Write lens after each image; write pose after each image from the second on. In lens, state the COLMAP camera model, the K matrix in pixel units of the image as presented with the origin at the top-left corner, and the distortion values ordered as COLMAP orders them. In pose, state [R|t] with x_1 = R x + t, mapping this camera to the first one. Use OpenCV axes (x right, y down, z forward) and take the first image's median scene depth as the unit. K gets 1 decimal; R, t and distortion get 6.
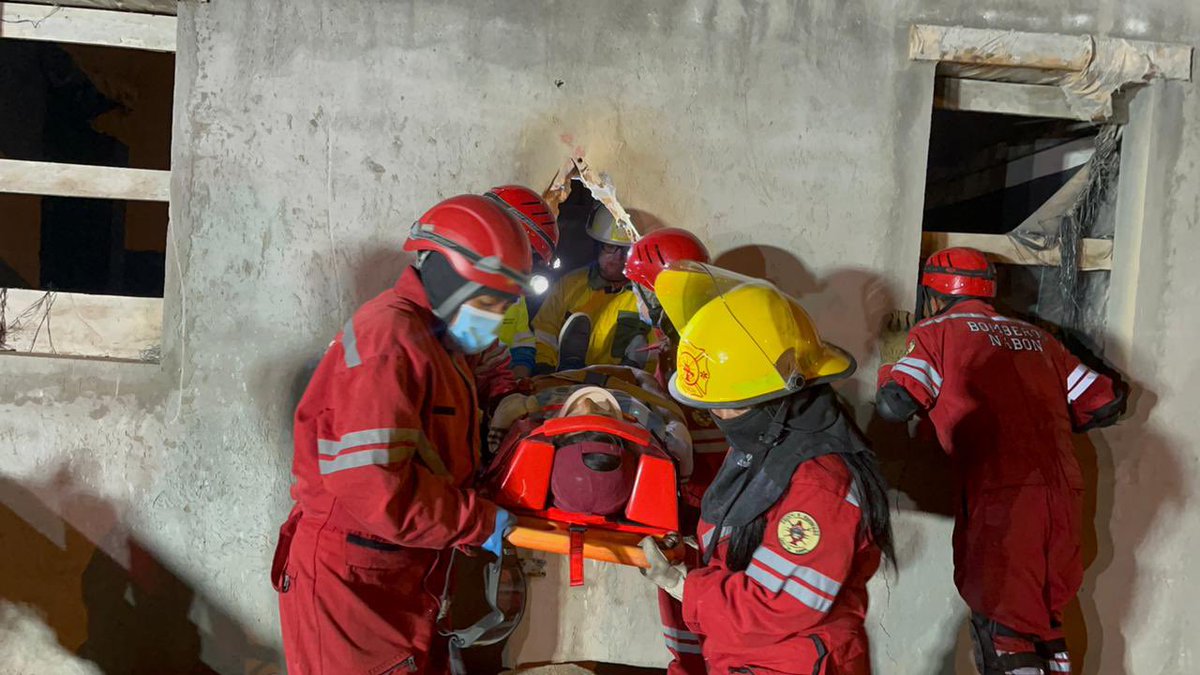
lens RADIAL K [[974.3, 0, 600.0], [0, 974.3, 337.5], [0, 0, 1]] dist [0.033847, -0.001863]
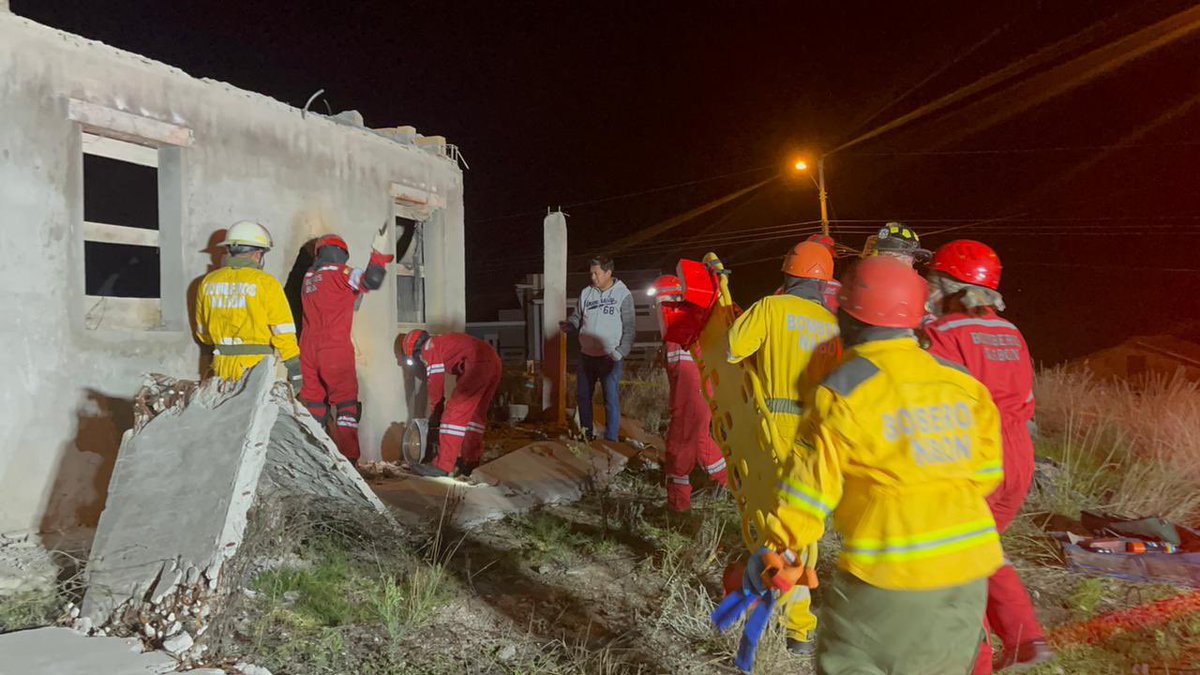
lens RADIAL K [[974.3, 0, 600.0], [0, 974.3, 337.5], [0, 0, 1]] dist [0.033847, -0.001863]
pose [[0.404066, -0.066521, 0.912308, -1.886713], [0.061248, 0.997082, 0.045575, 0.000834], [-0.912677, 0.037461, 0.406961, -0.541337]]
